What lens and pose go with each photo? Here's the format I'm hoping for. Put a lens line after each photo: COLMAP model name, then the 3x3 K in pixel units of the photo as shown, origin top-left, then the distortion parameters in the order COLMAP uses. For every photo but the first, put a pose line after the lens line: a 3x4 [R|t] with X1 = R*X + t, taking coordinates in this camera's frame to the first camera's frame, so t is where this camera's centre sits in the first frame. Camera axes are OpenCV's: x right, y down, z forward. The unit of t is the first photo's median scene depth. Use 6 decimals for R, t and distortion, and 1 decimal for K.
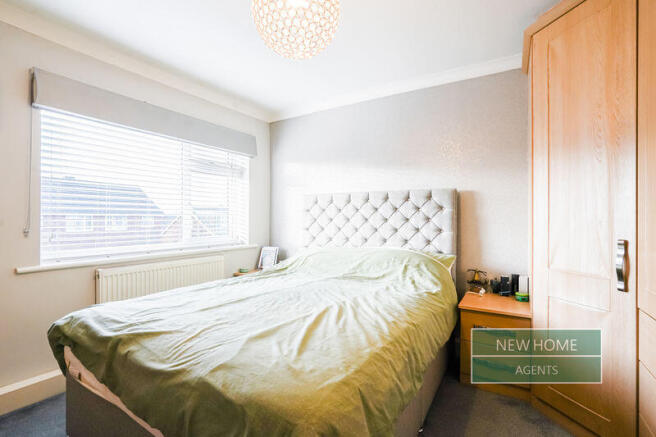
lens RADIAL K [[317.2, 0, 329.5], [0, 317.2, 220.7], [0, 0, 1]] dist [-0.000547, 0.000661]
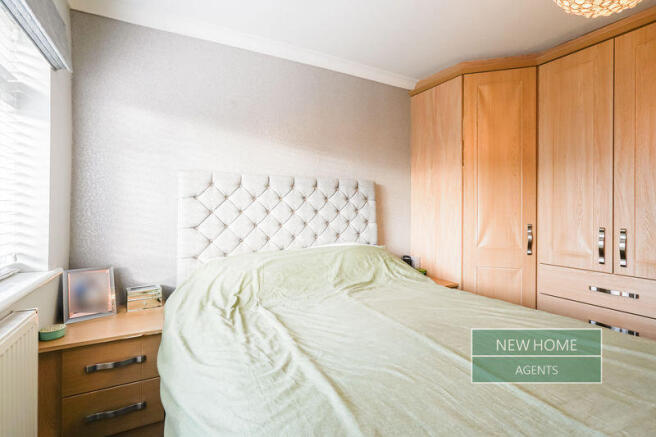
lens RADIAL K [[317.2, 0, 328.8], [0, 317.2, 207.4], [0, 0, 1]] dist [-0.000547, 0.000661]
pose [[0.499887, 0.003875, 0.866082, -0.563395], [0.001063, 0.999986, -0.005087, -0.010047], [-0.866090, 0.003464, 0.499876, 0.587299]]
